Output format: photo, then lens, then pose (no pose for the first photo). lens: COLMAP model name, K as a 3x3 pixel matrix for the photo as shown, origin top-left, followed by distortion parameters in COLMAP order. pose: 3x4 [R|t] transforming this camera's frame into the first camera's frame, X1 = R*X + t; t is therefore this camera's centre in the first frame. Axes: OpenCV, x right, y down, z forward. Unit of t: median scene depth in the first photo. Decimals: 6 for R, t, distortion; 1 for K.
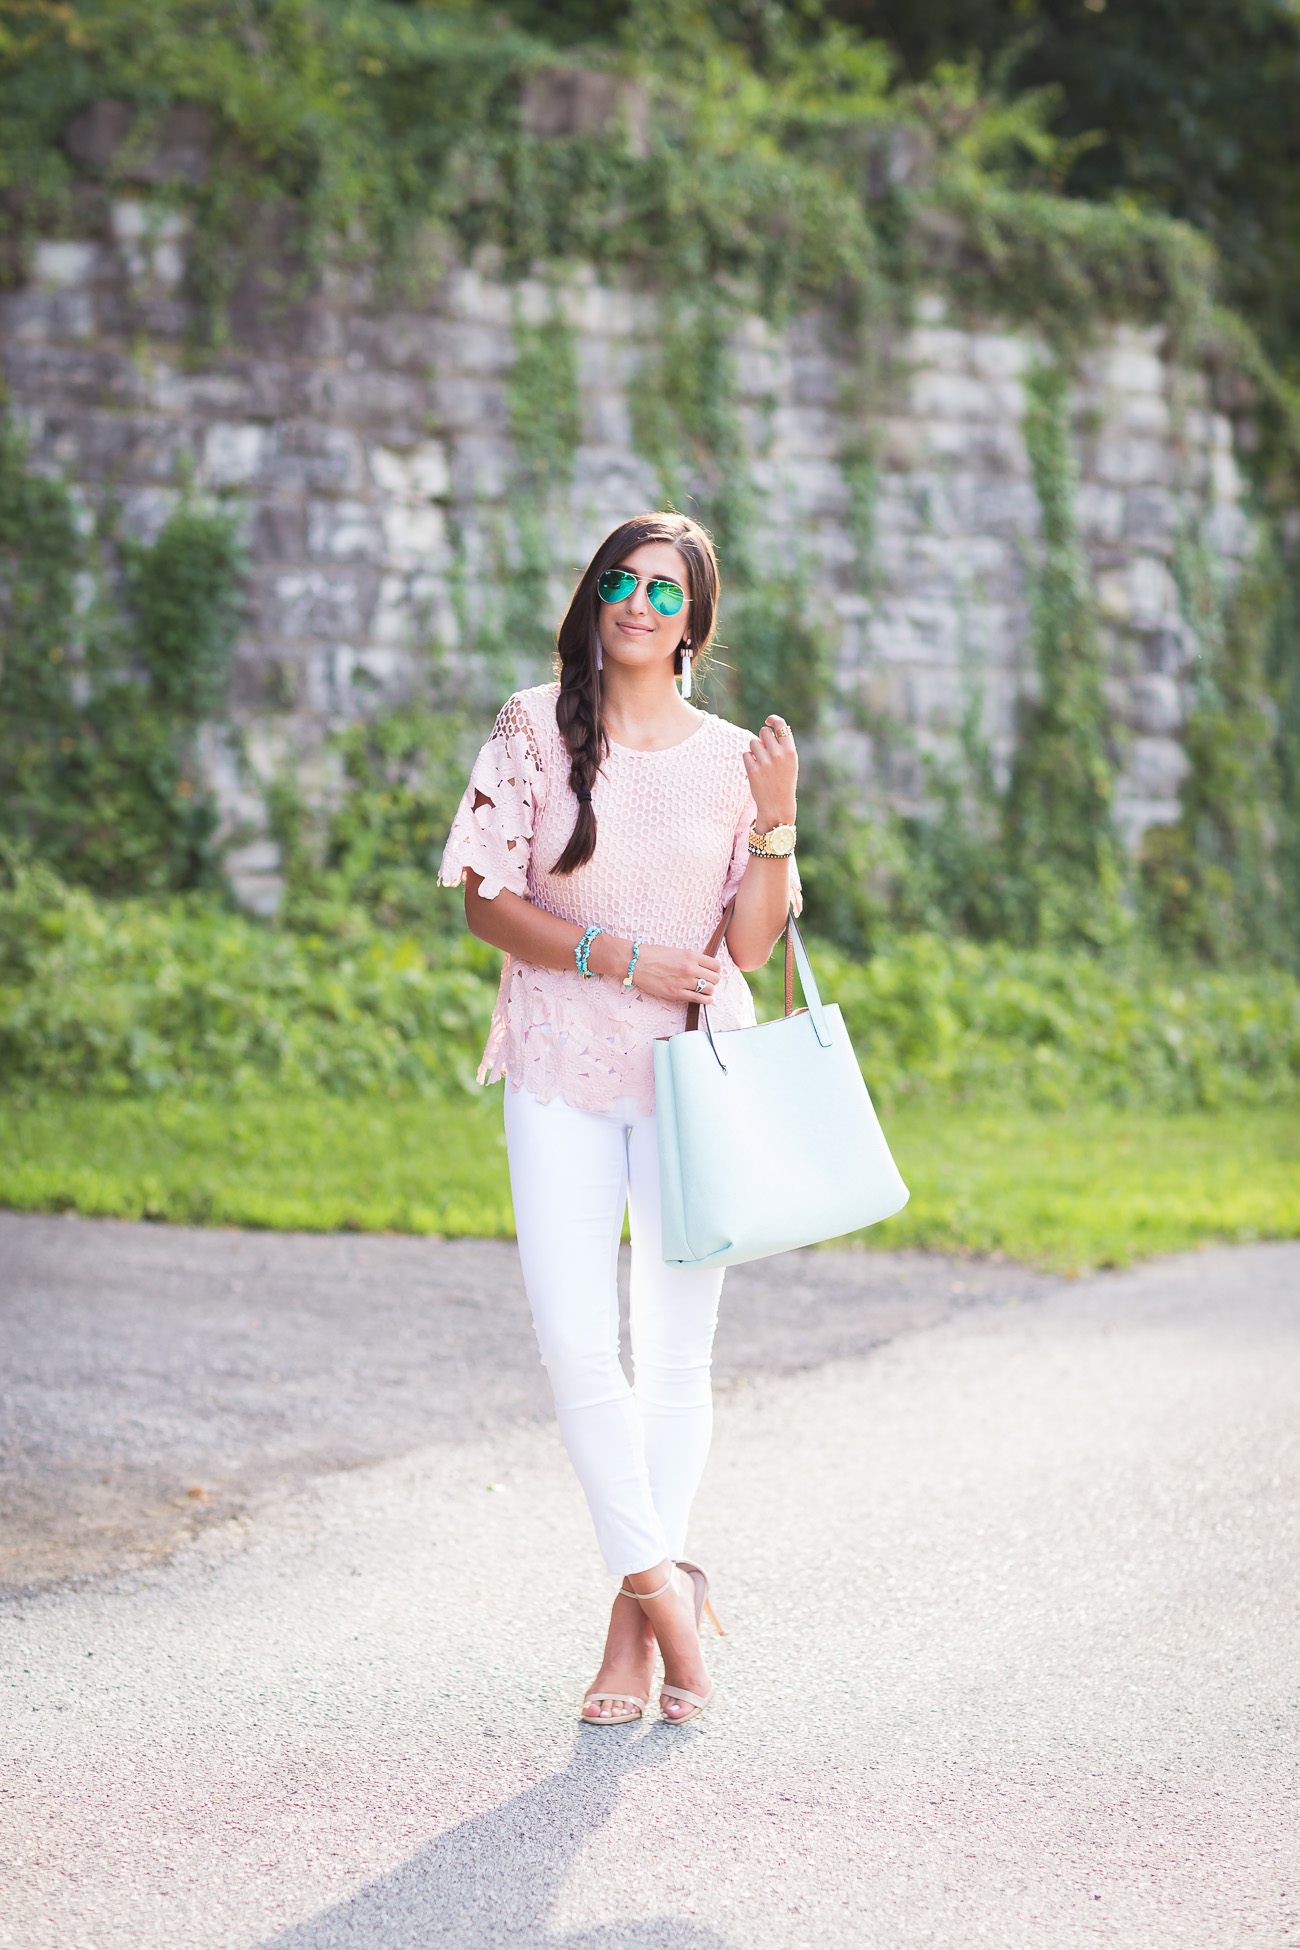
lens RADIAL K [[4769.9, 0, 653.3], [0, 4769.9, 984.4], [0, 0, 1]] dist [0.082503, 0.000000]
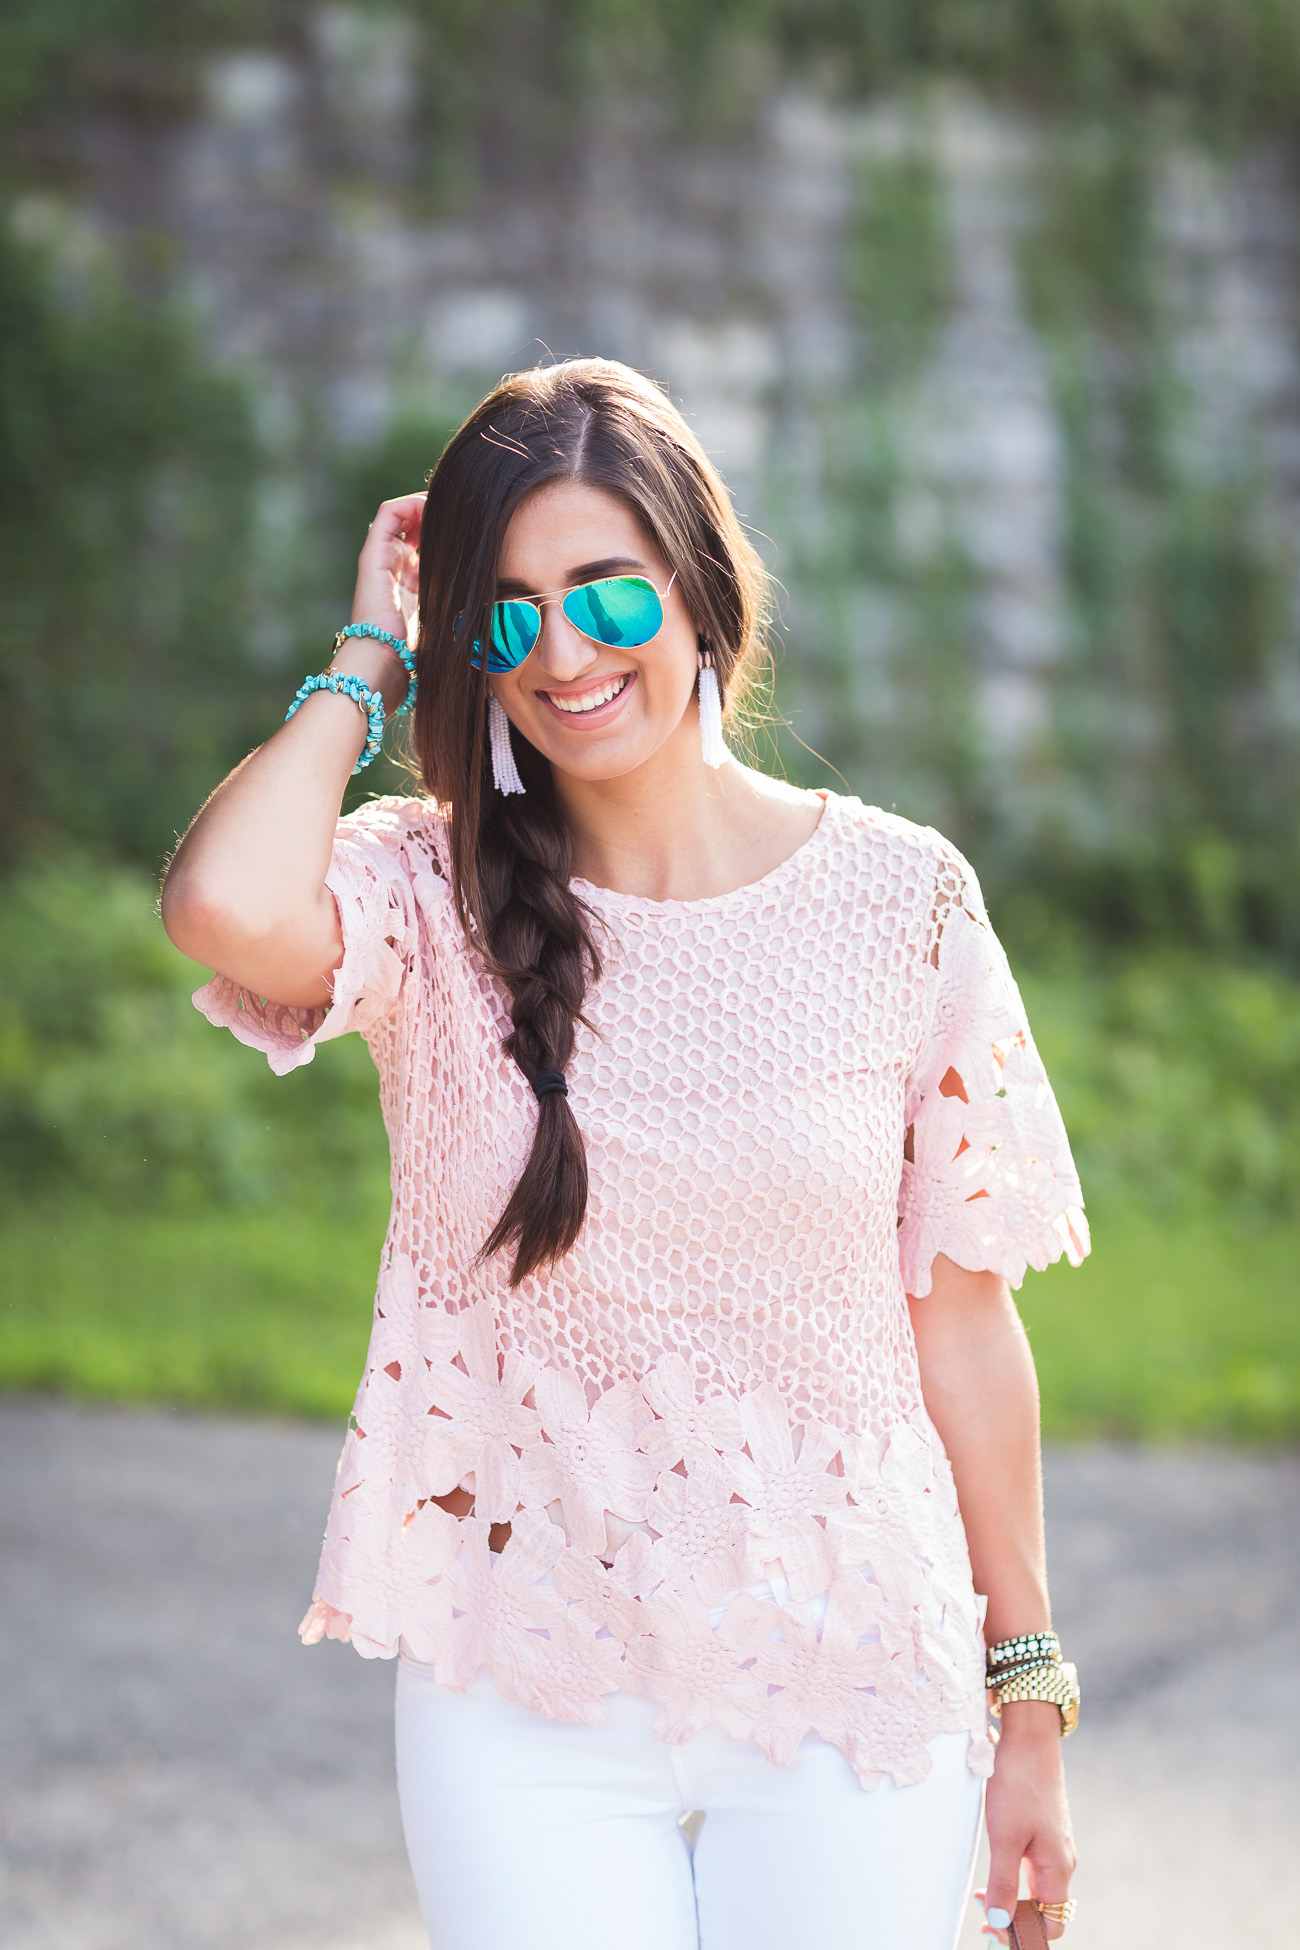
lens RADIAL K [[4769.9, 0, 661.1], [0, 4769.9, 981.2], [0, 0, 1]] dist [0.082503, 0.000000]
pose [[0.991328, 0.003999, -0.131349, 0.043117], [-0.002113, 0.999893, 0.014497, -0.017961], [0.131393, -0.014094, 0.991230, 0.239155]]
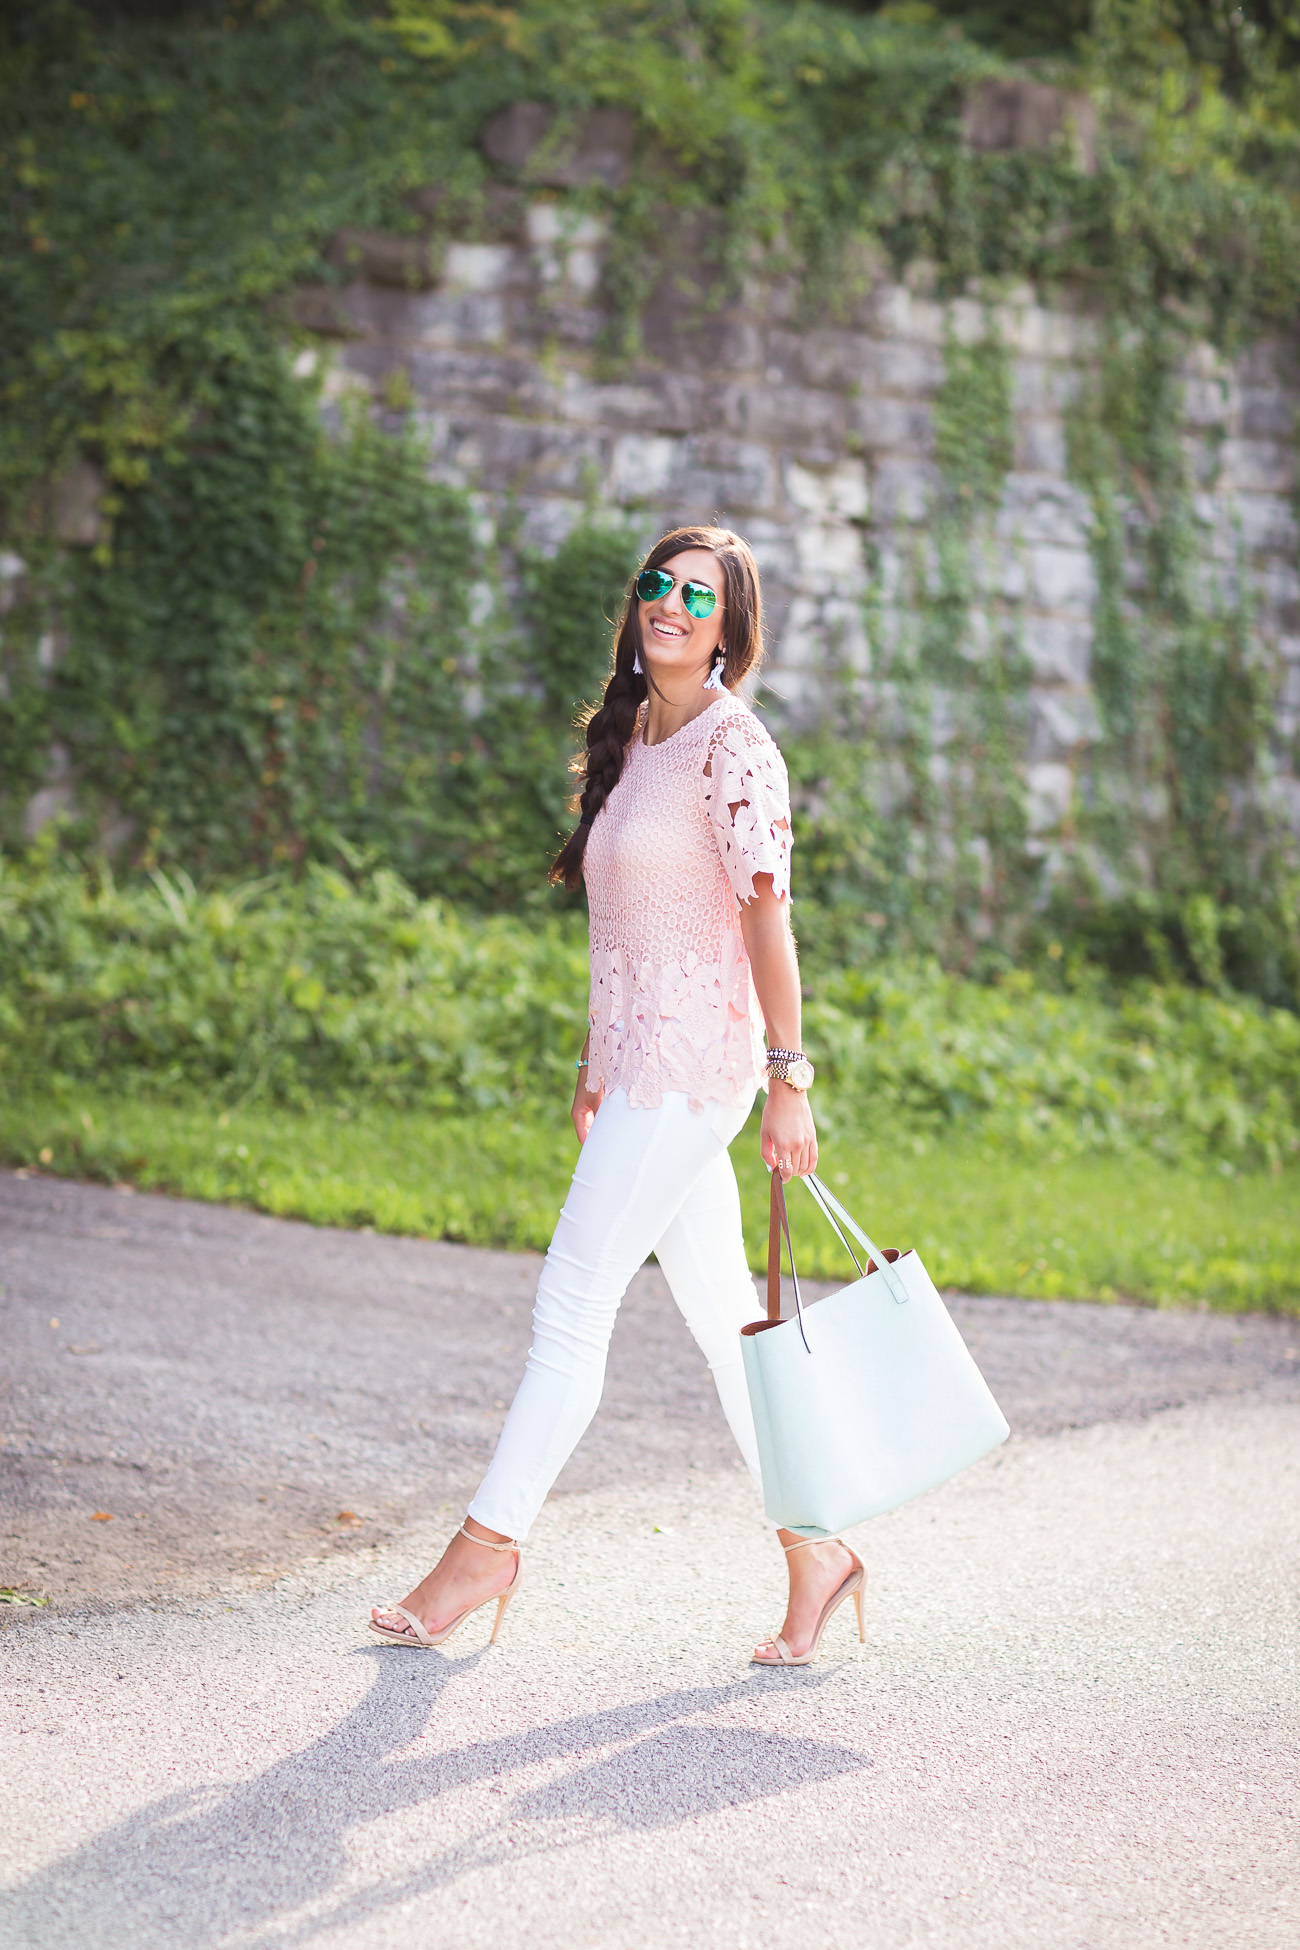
lens RADIAL K [[4769.9, 0, 647.3], [0, 4769.9, 968.9], [0, 0, 1]] dist [0.082503, 0.000000]
pose [[0.991247, 0.041702, -0.125257, 0.039387], [-0.043745, 0.998950, -0.013605, 0.004458], [0.124559, 0.018966, 0.992031, 0.036666]]
